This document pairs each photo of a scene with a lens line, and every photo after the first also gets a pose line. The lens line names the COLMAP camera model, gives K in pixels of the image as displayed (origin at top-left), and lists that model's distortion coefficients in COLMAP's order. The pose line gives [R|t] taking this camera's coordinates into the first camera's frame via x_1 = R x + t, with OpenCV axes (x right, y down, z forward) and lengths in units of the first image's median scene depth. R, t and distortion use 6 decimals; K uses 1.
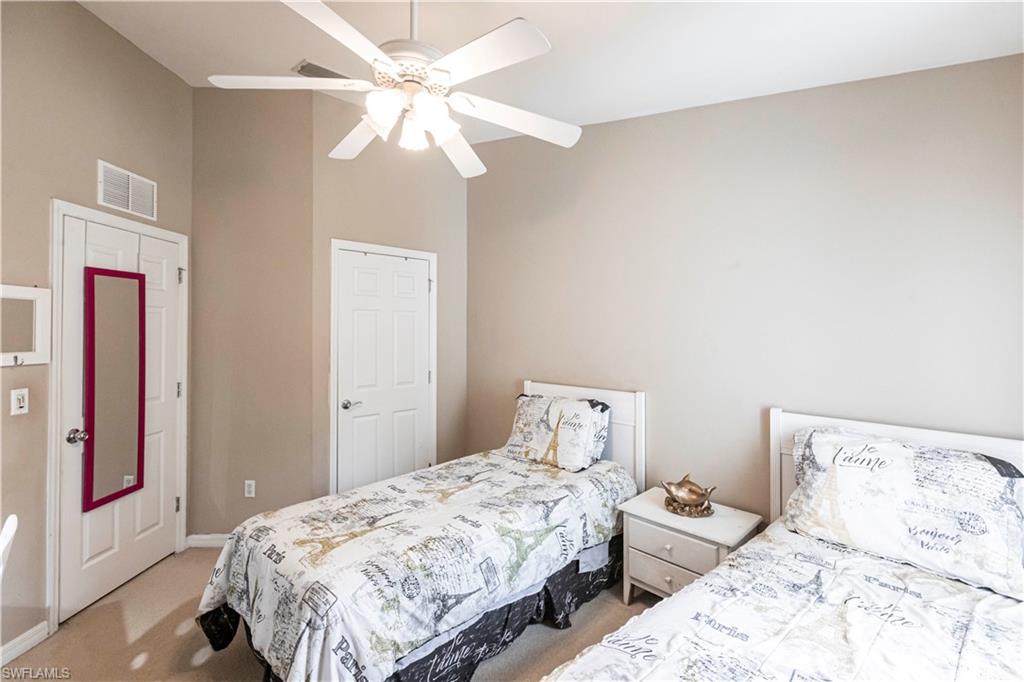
lens RADIAL K [[453.2, 0, 515.1], [0, 453.2, 334.4], [0, 0, 1]] dist [-0.001148, -0.000239]
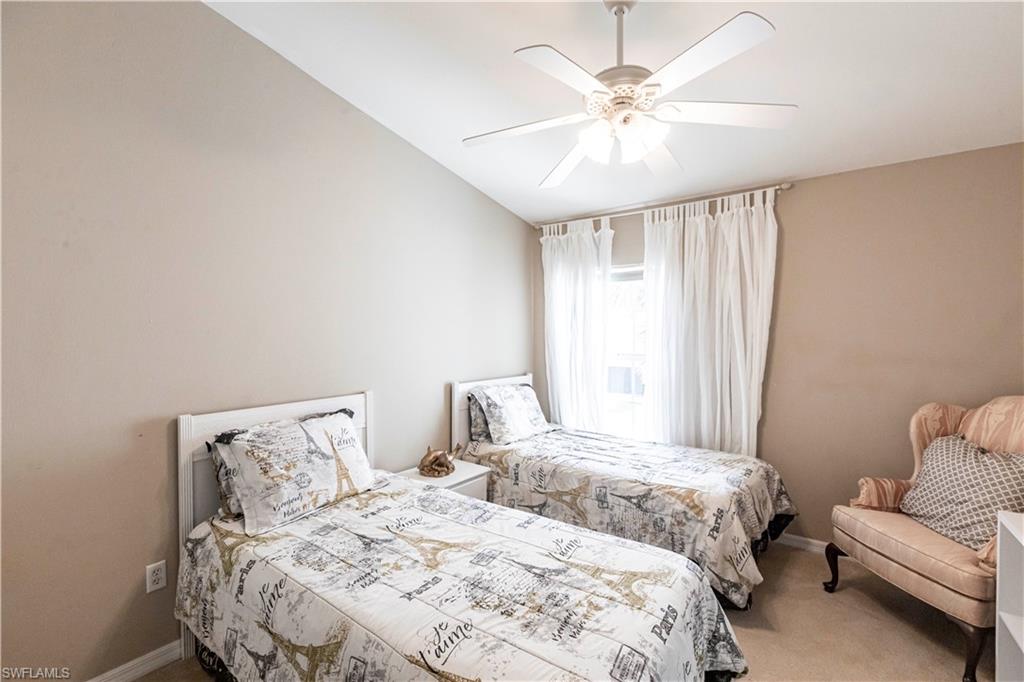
lens RADIAL K [[453.2, 0, 515.1], [0, 453.2, 334.4], [0, 0, 1]] dist [-0.001148, -0.000239]
pose [[-0.165921, -0.001862, 0.986137, -0.740655], [0.006046, 0.999977, 0.002906, 0.000645], [-0.986120, 0.006445, -0.165906, 0.822029]]
